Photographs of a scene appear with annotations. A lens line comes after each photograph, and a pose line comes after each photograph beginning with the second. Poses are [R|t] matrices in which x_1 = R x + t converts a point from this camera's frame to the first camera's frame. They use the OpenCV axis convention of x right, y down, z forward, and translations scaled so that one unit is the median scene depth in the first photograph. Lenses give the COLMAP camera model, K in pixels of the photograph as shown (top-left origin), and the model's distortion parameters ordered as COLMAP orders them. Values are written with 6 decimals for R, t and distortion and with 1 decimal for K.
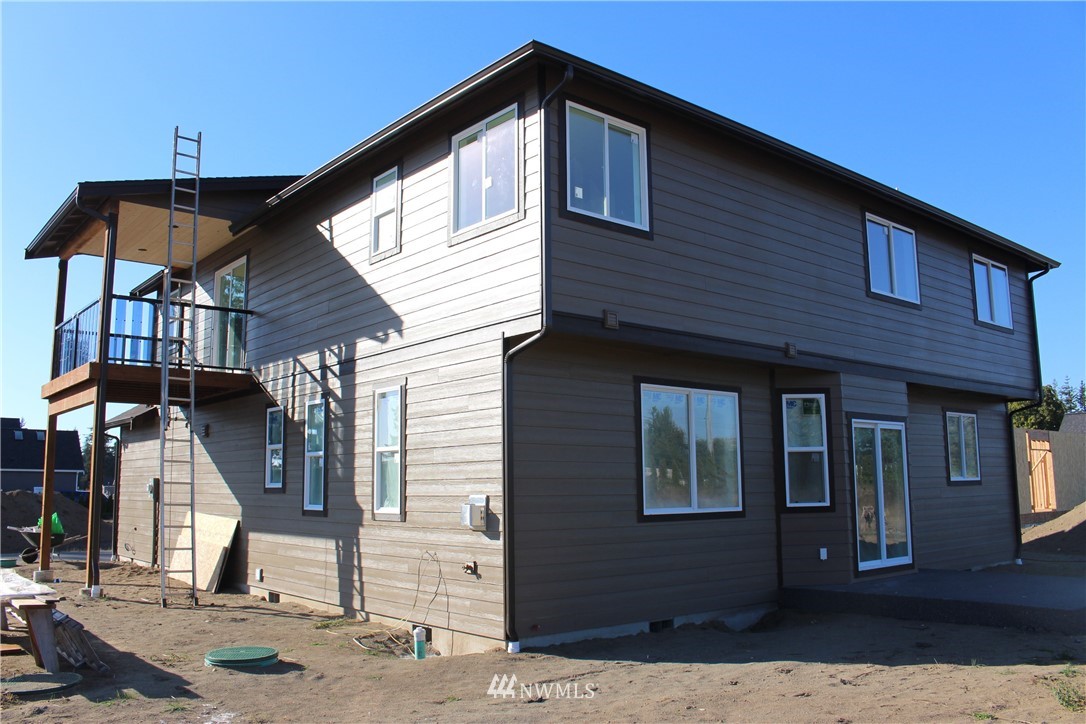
lens RADIAL K [[888.1, 0, 543.0], [0, 888.1, 362.0], [0, 0, 1]] dist [0.002433, 0.003240]
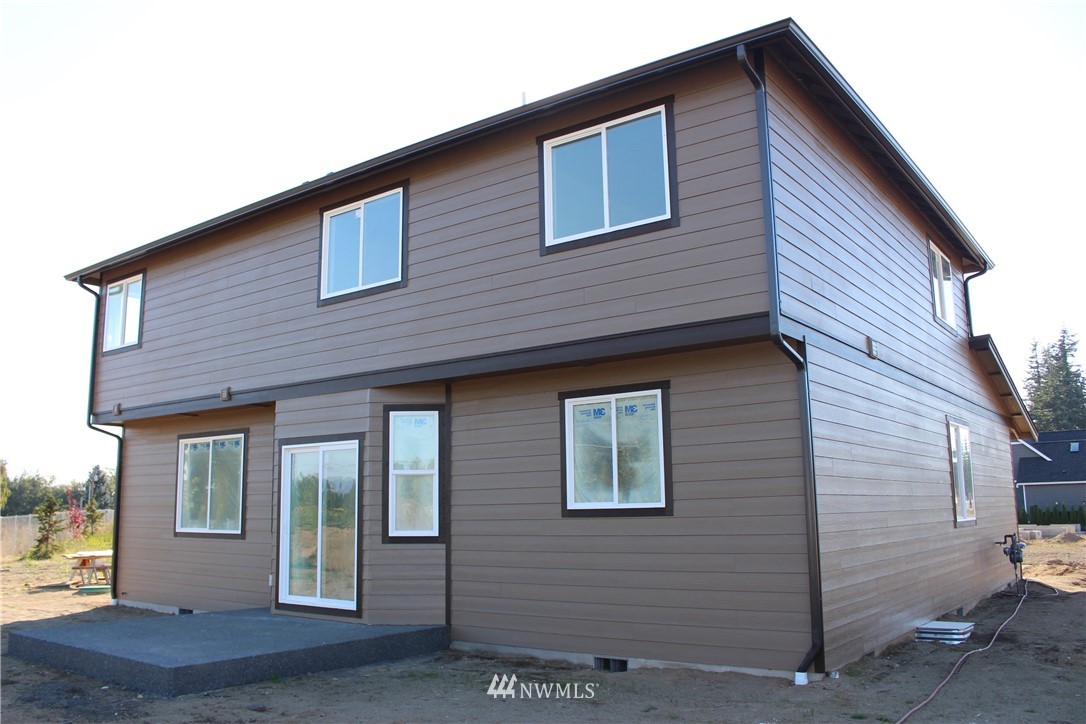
lens RADIAL K [[888.1, 0, 543.0], [0, 888.1, 362.0], [0, 0, 1]] dist [0.002433, 0.003240]
pose [[0.142574, -0.147687, -0.978704, 1.332273], [0.130409, 0.982988, -0.129336, 0.134564], [0.981155, -0.109192, 0.159408, 1.120634]]
